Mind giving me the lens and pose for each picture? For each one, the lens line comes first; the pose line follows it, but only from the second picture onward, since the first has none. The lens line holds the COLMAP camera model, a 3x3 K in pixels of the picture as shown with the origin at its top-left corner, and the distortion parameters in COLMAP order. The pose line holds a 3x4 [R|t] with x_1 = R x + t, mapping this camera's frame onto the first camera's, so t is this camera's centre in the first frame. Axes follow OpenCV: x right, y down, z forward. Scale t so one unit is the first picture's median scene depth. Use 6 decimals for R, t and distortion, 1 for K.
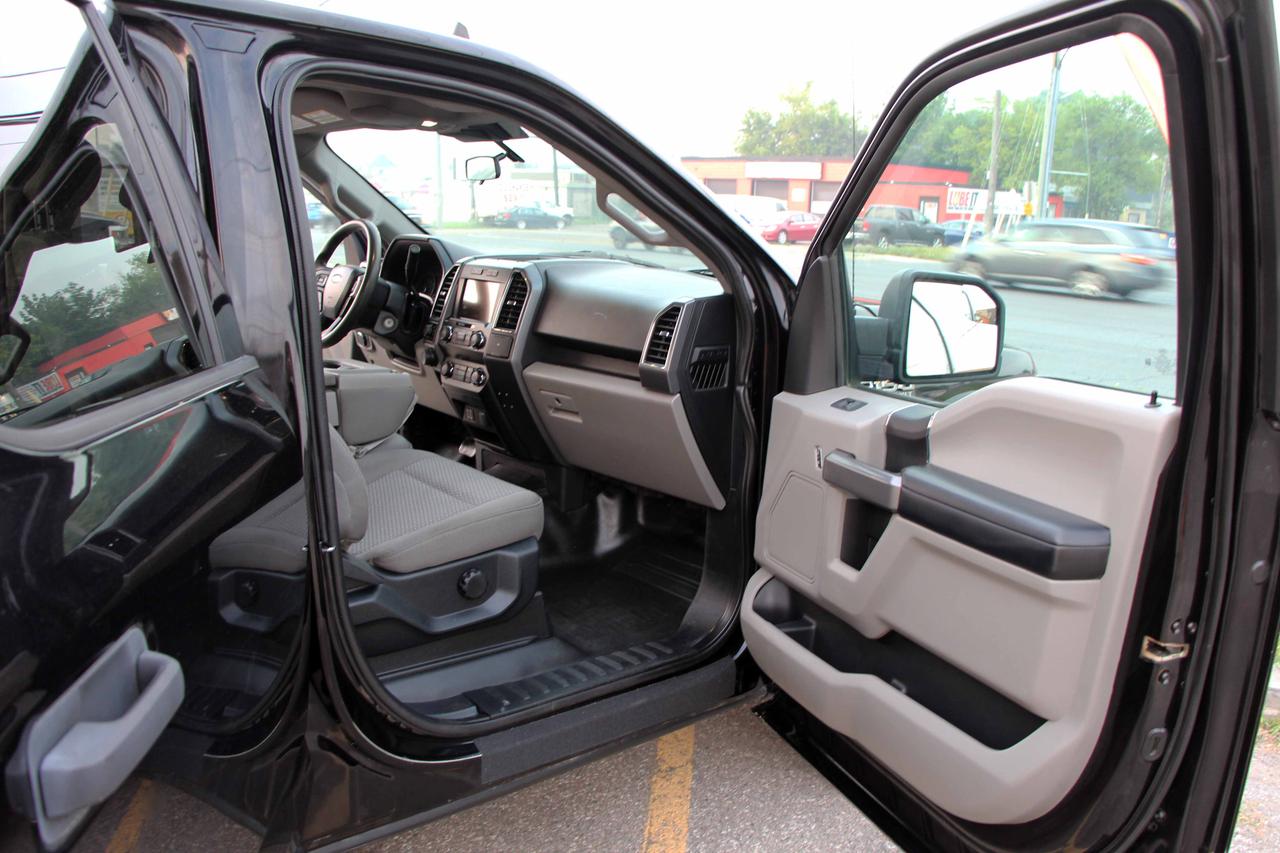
lens RADIAL K [[1080.3, 0, 640.0], [0, 1080.3, 426.5], [0, 0, 1]] dist [-0.191873, 0.202891]
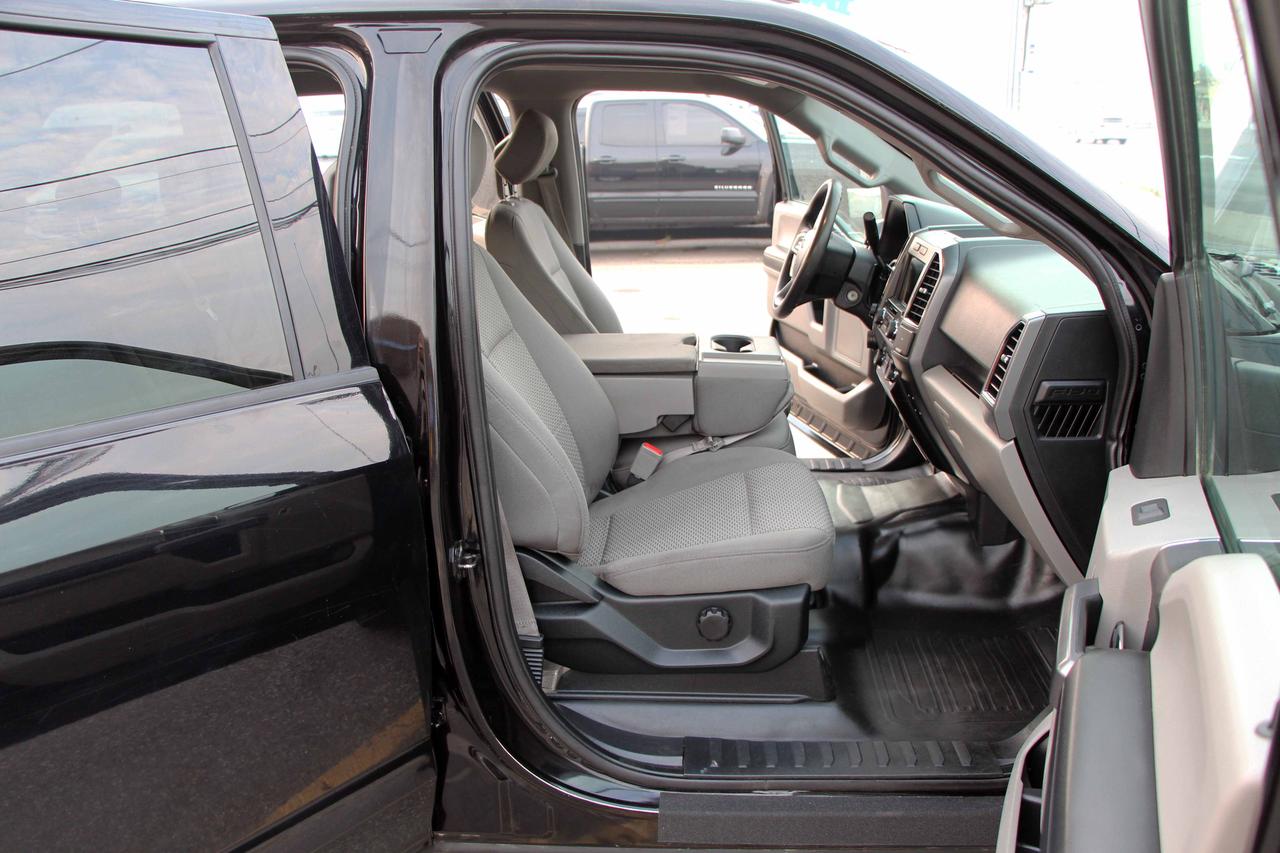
lens RADIAL K [[1080.3, 0, 640.0], [0, 1080.3, 426.5], [0, 0, 1]] dist [-0.191873, 0.202891]
pose [[0.713789, 0.147554, -0.684641, 0.354406], [-0.089088, 0.988743, 0.120213, -0.106479], [0.694672, -0.024813, 0.718898, 0.302516]]
